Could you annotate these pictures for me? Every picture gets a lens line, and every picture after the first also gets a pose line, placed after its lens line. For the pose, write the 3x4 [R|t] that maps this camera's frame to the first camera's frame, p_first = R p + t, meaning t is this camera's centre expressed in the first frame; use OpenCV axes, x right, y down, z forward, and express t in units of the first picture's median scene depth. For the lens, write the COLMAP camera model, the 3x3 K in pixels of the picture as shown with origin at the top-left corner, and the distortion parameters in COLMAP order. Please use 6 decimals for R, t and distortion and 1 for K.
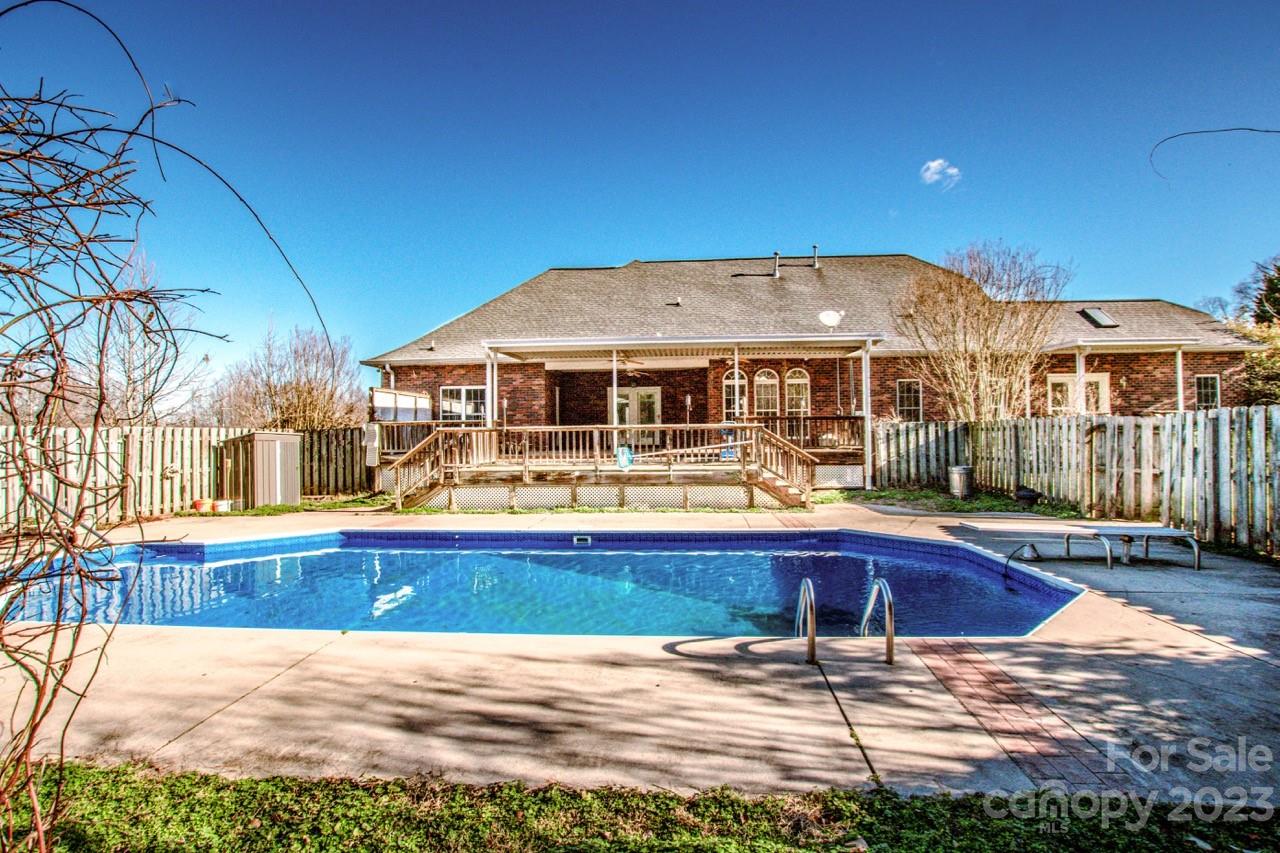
lens RADIAL K [[582.7, 0, 621.5], [0, 582.7, 429.8], [0, 0, 1]] dist [-0.036462, 0.003736]
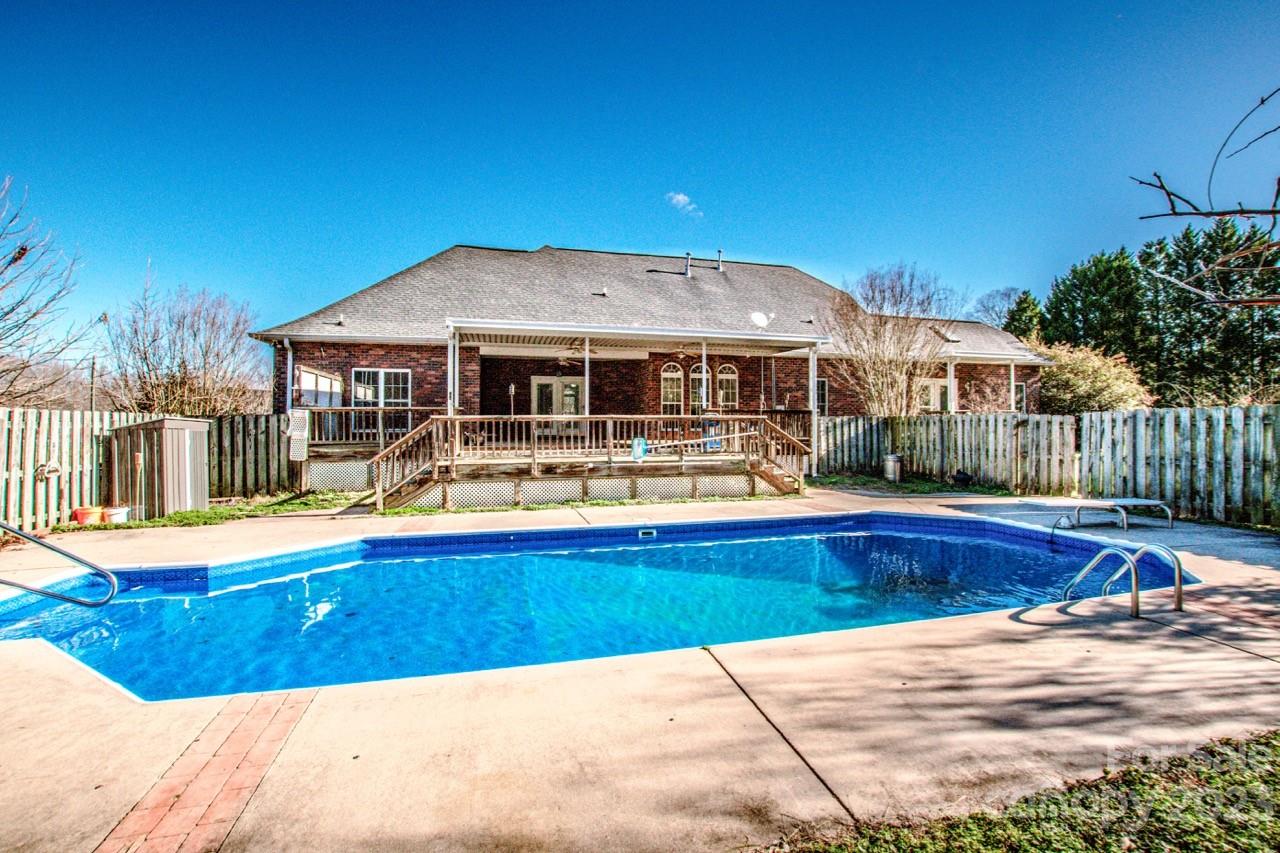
lens RADIAL K [[582.7, 0, 619.0], [0, 582.7, 425.4], [0, 0, 1]] dist [-0.036462, 0.003736]
pose [[0.943444, 0.008776, 0.331416, -0.333029], [-0.010840, 0.999932, 0.004379, 0.004833], [-0.331355, -0.007724, 0.943475, 0.082712]]
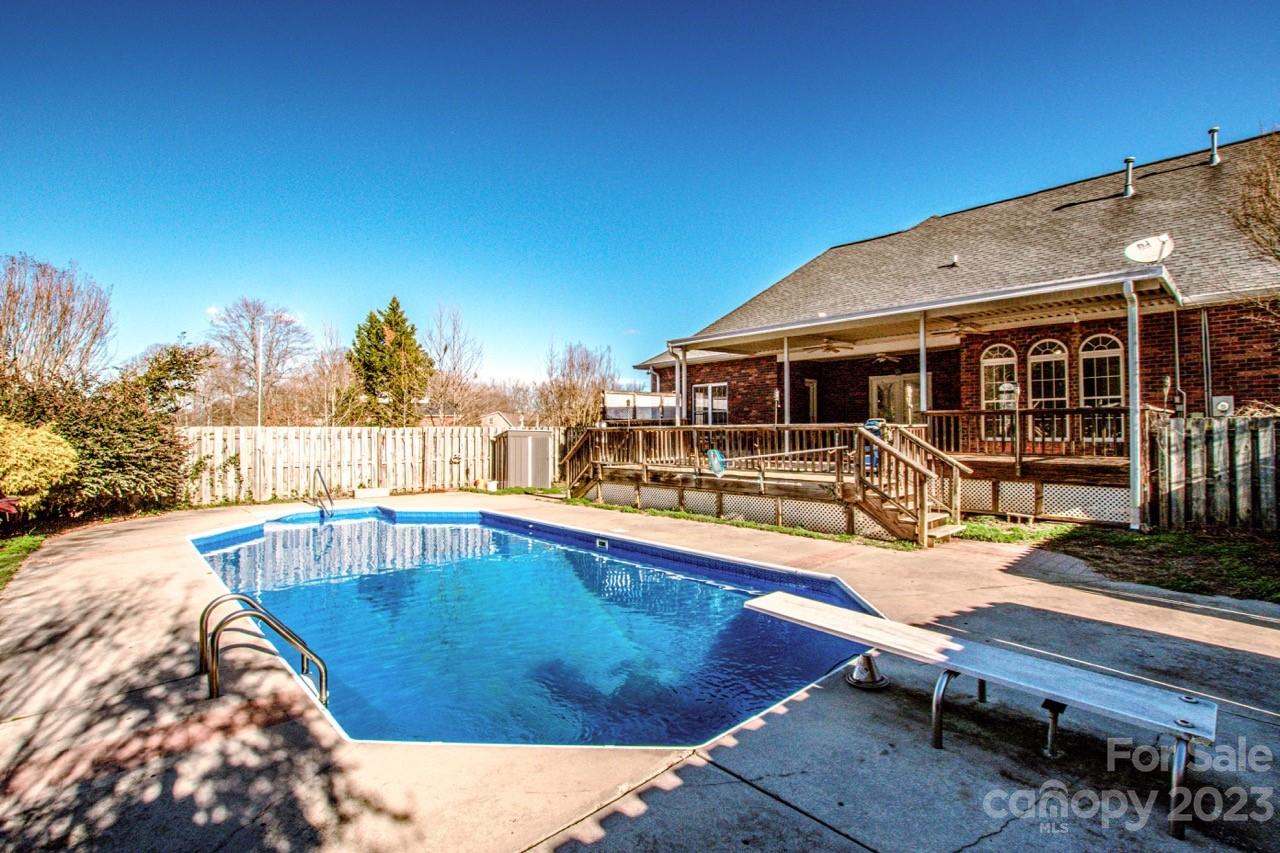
lens RADIAL K [[582.7, 0, 646.9], [0, 582.7, 428.5], [0, 0, 1]] dist [-0.036462, 0.003736]
pose [[0.741251, 0.003099, -0.671221, 0.499160], [0.005479, 0.999928, 0.010667, -0.012220], [0.671206, -0.011584, 0.741180, 0.248508]]
